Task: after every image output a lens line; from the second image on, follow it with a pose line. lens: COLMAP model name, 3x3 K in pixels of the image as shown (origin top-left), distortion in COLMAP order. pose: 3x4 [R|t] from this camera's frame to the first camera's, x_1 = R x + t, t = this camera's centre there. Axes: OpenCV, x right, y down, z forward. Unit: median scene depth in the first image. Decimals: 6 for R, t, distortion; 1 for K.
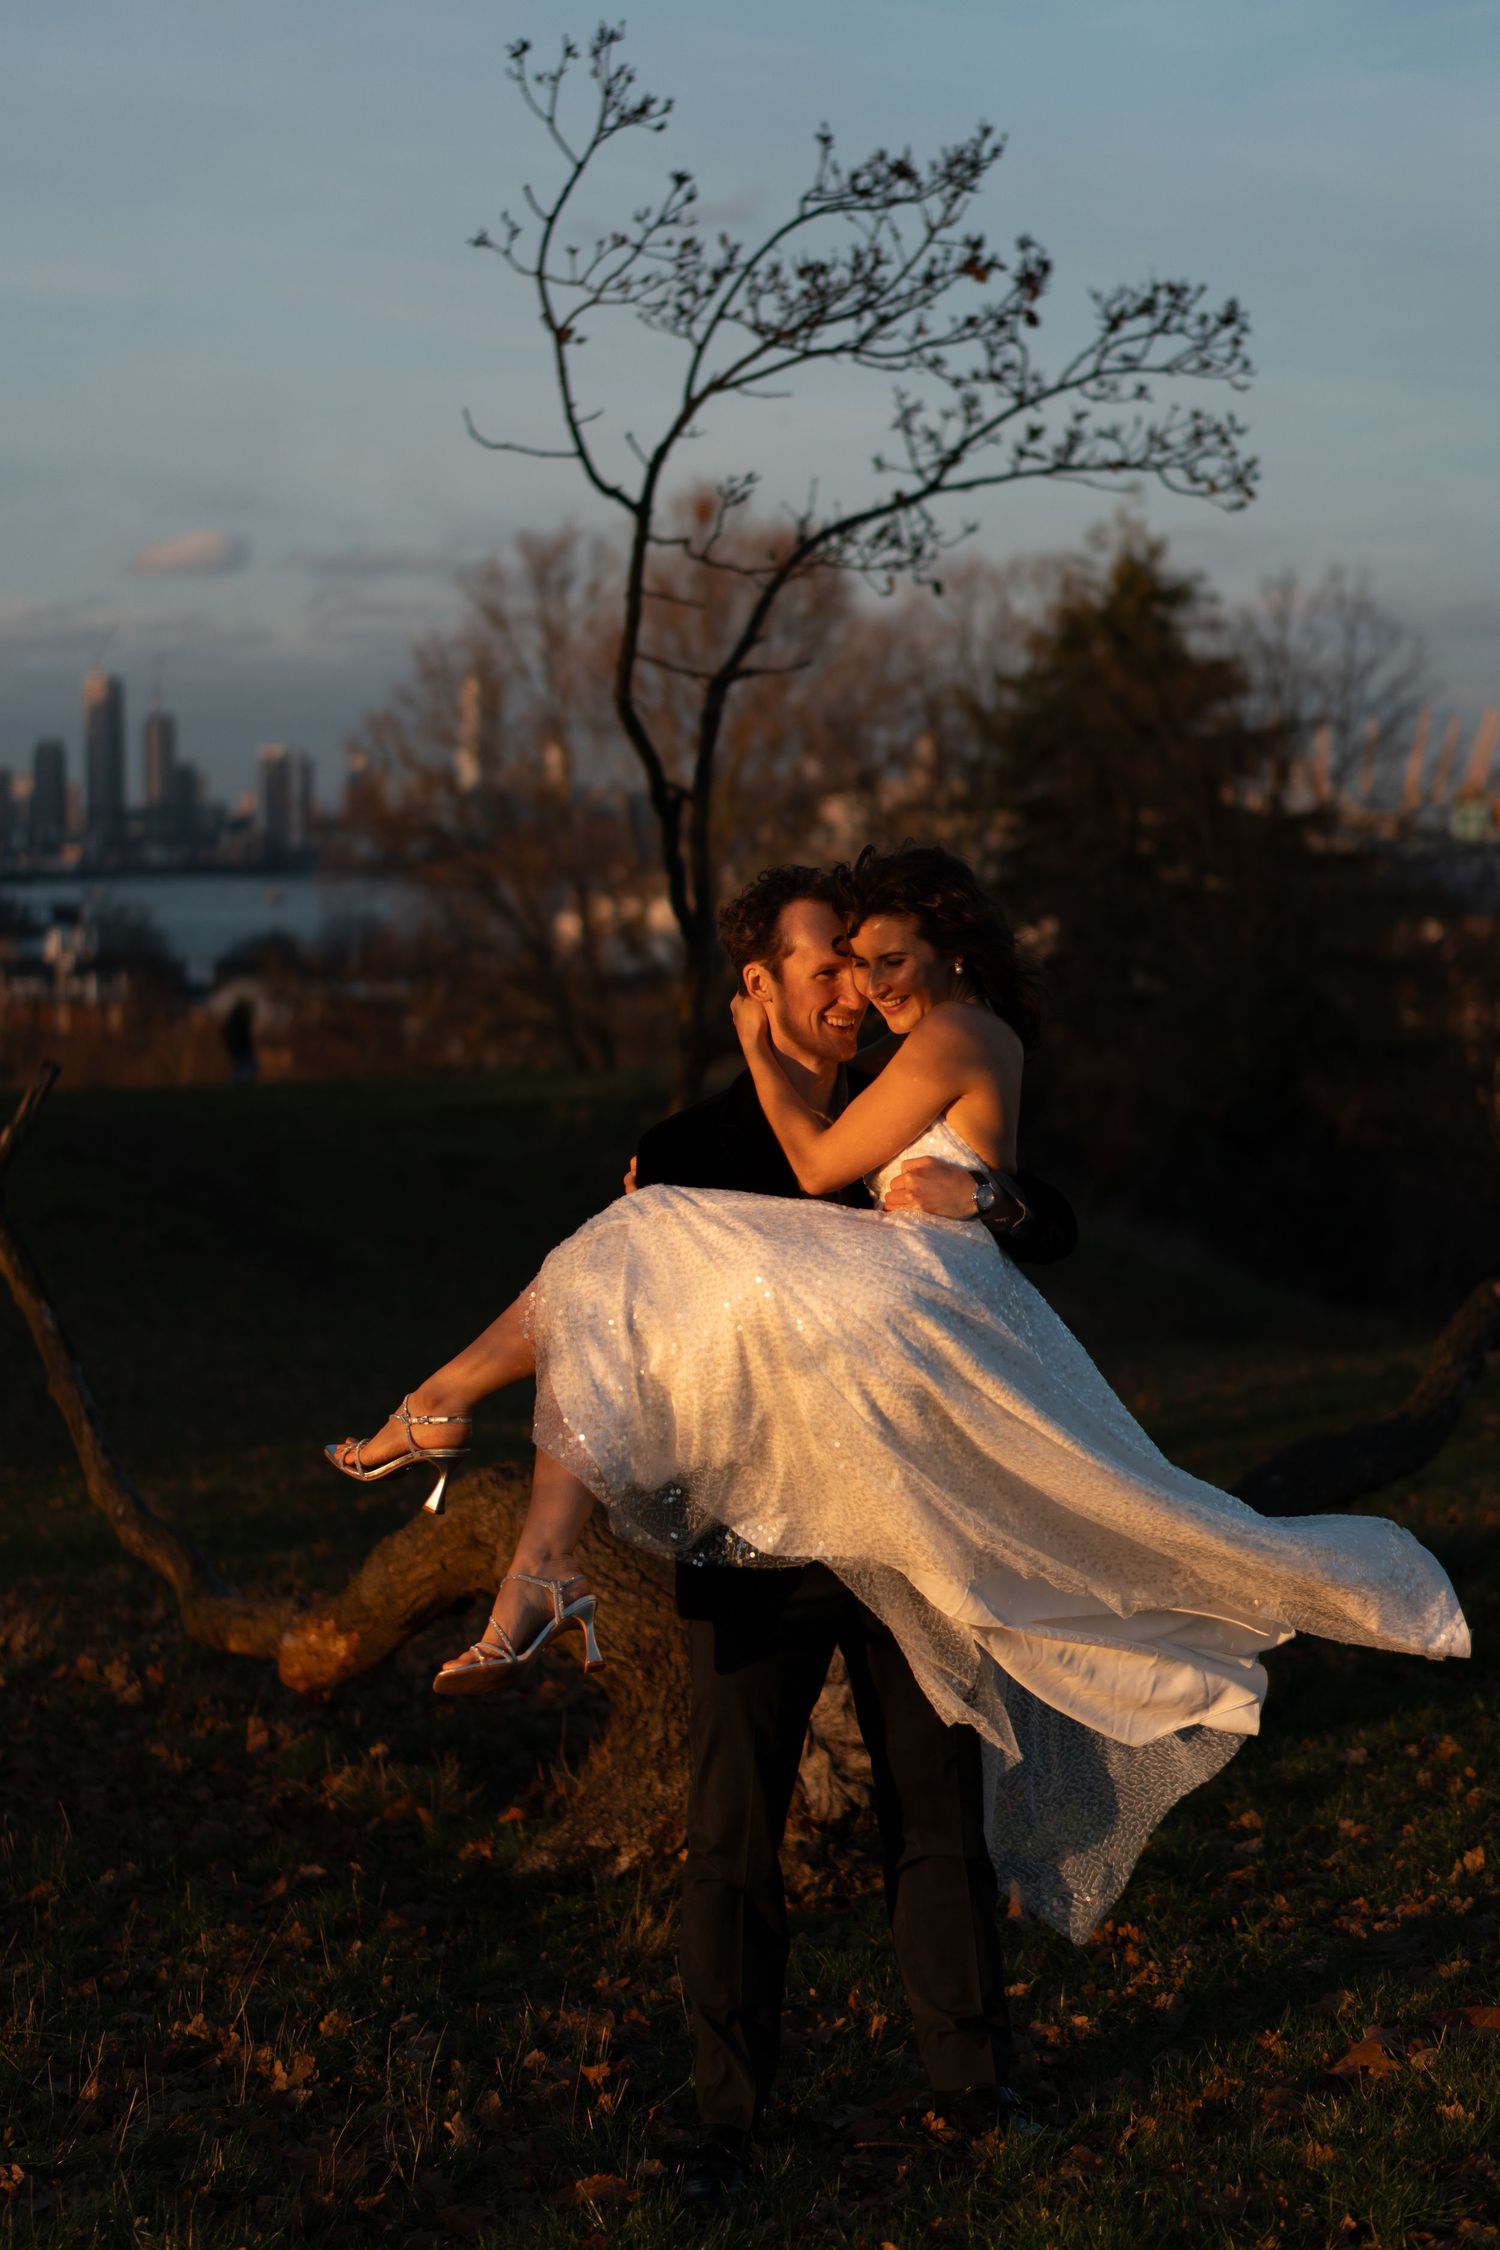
lens RADIAL K [[4210.2, 0, 820.1], [0, 4210.2, 1083.5], [0, 0, 1]] dist [0.010198, -0.129428]
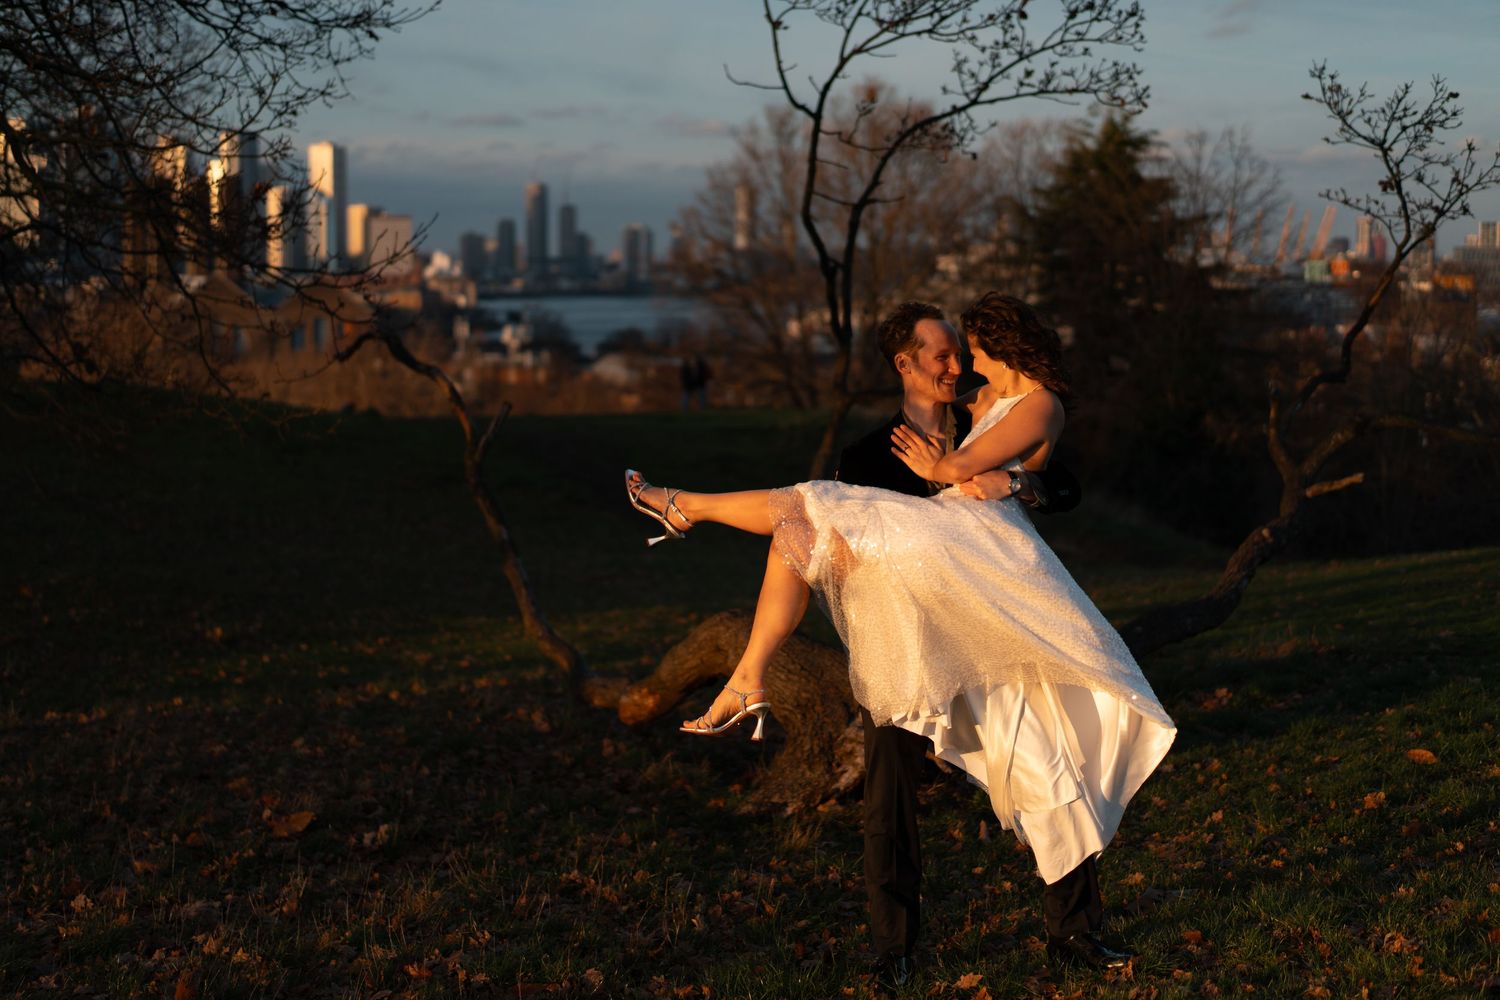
lens RADIAL K [[2397.2, 0, 744.1], [0, 2397.2, 460.5], [0, 0, 1]] dist [-0.005668, -0.012305]
pose [[0.996615, 0.014356, -0.080951, 0.015062], [-0.012844, 0.999734, 0.019170, -0.000689], [0.081205, -0.018065, 0.996534, -0.088075]]
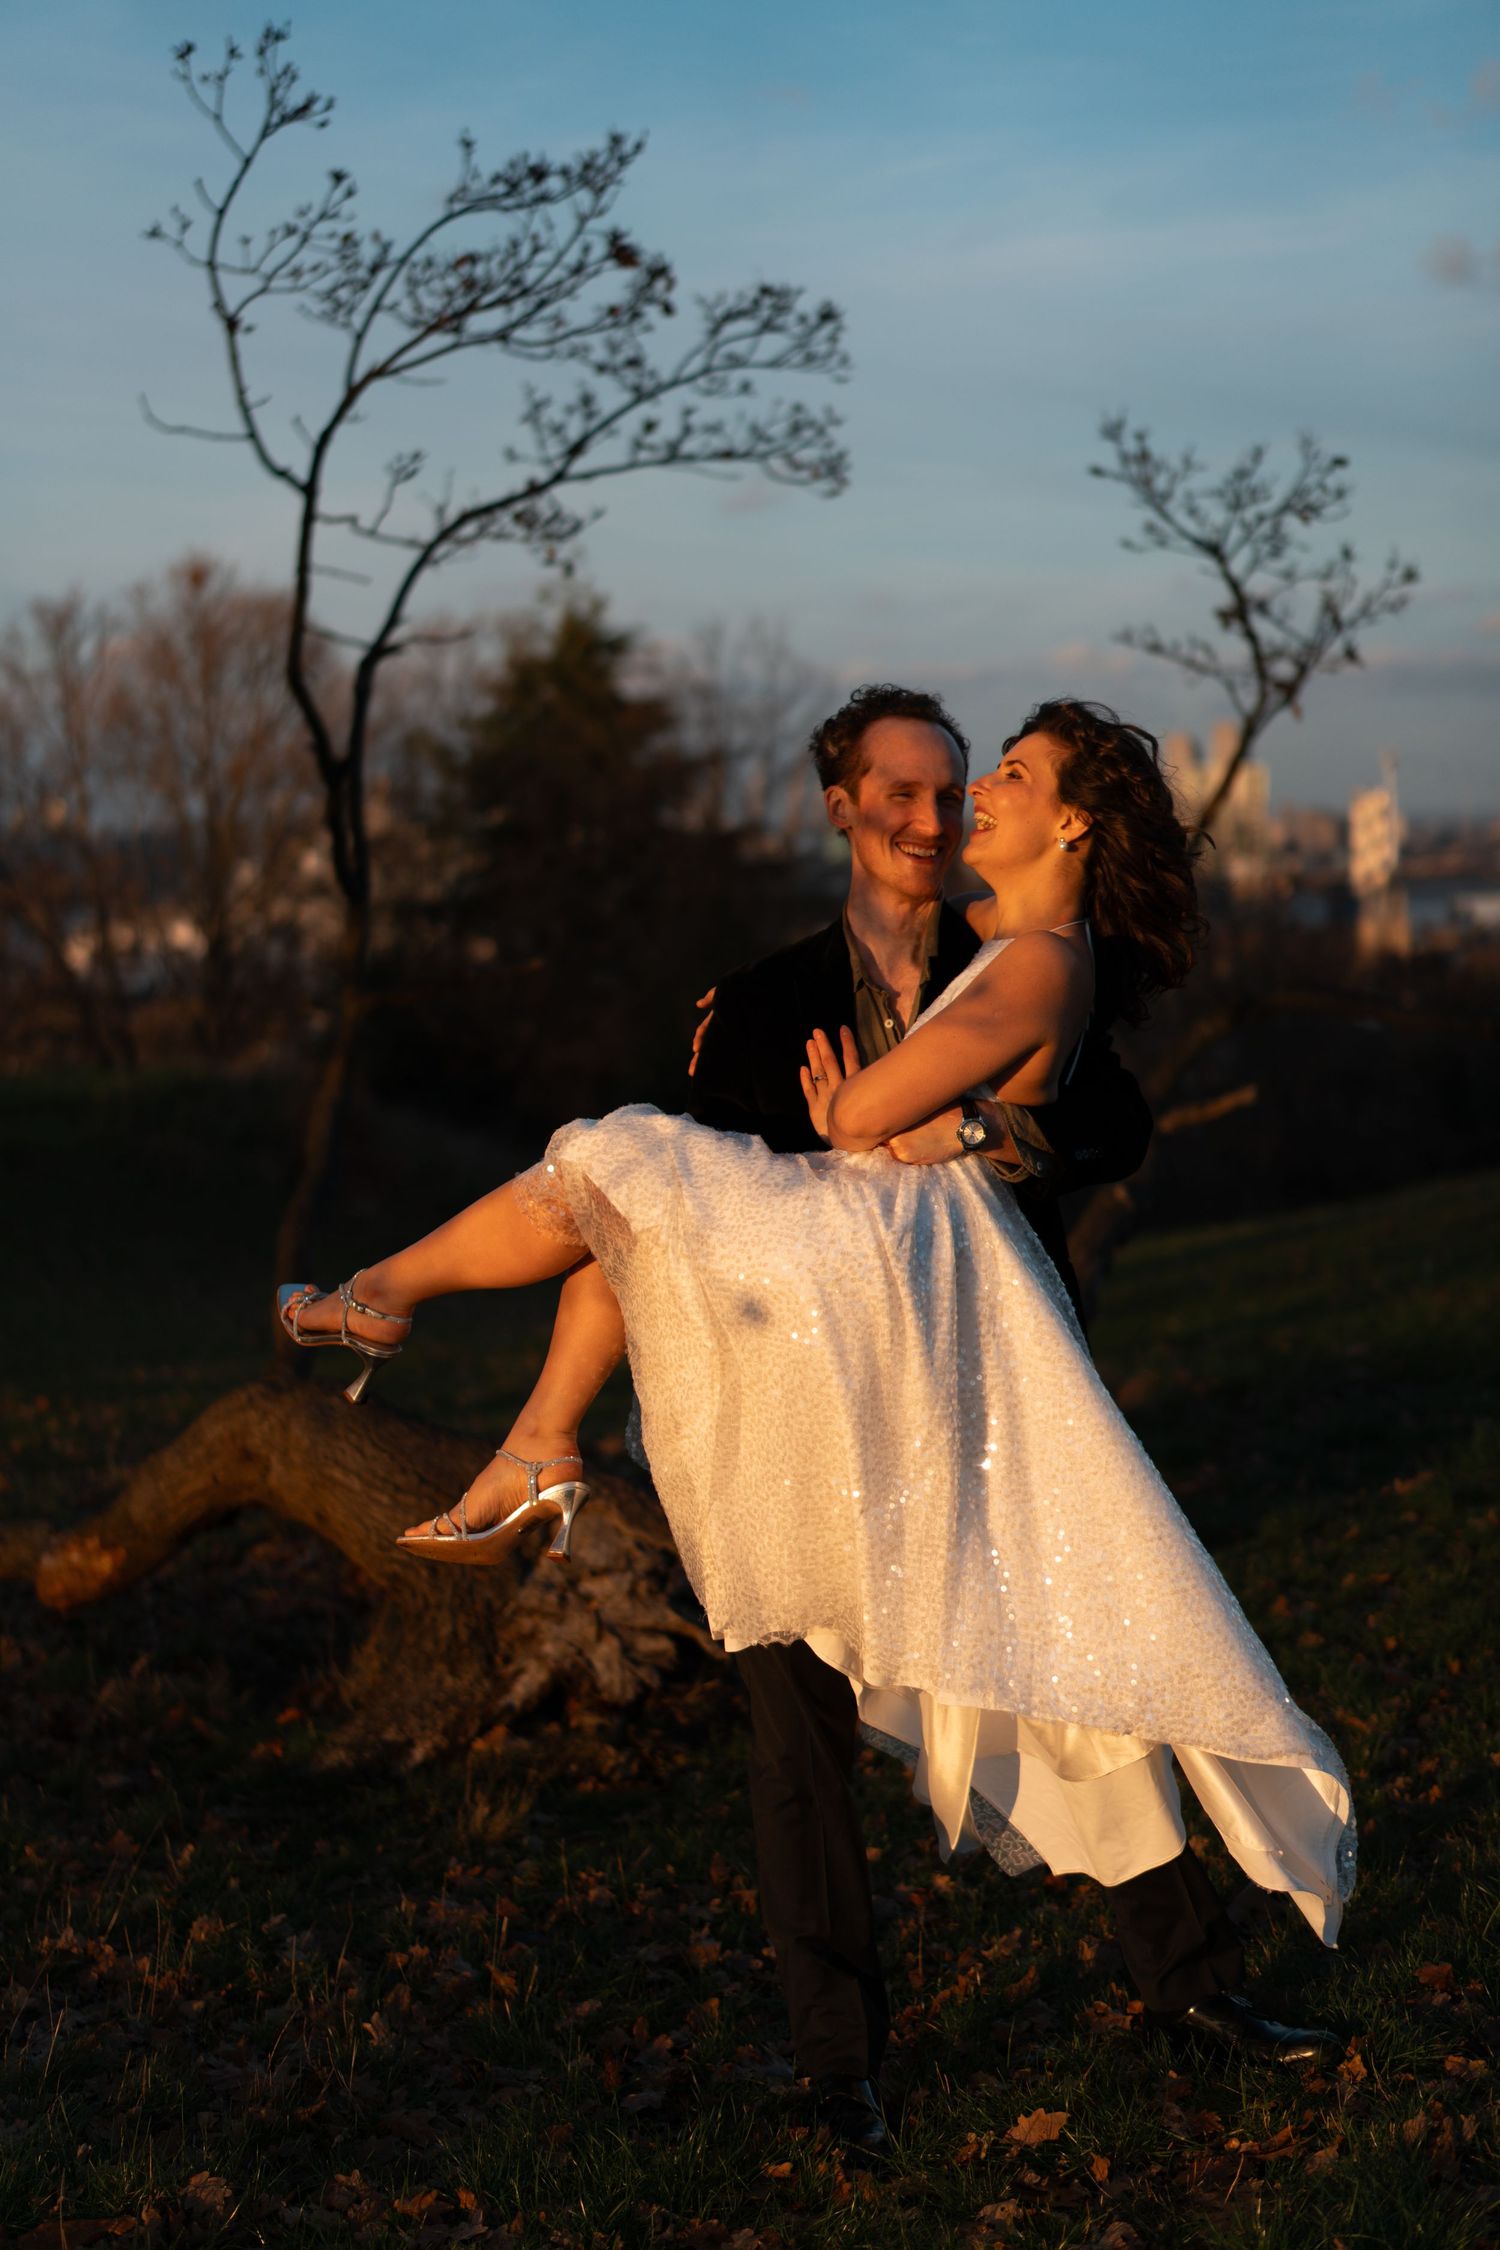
lens RADIAL K [[3595.8, 0, 750.0], [0, 3595.8, 1125.0], [0, 0, 1]] dist [-0.005668, -0.012305]
pose [[0.991449, -0.033587, 0.126097, -0.051915], [0.031945, 0.999377, 0.015023, 0.014139], [-0.126523, -0.010866, 0.991904, 0.082533]]
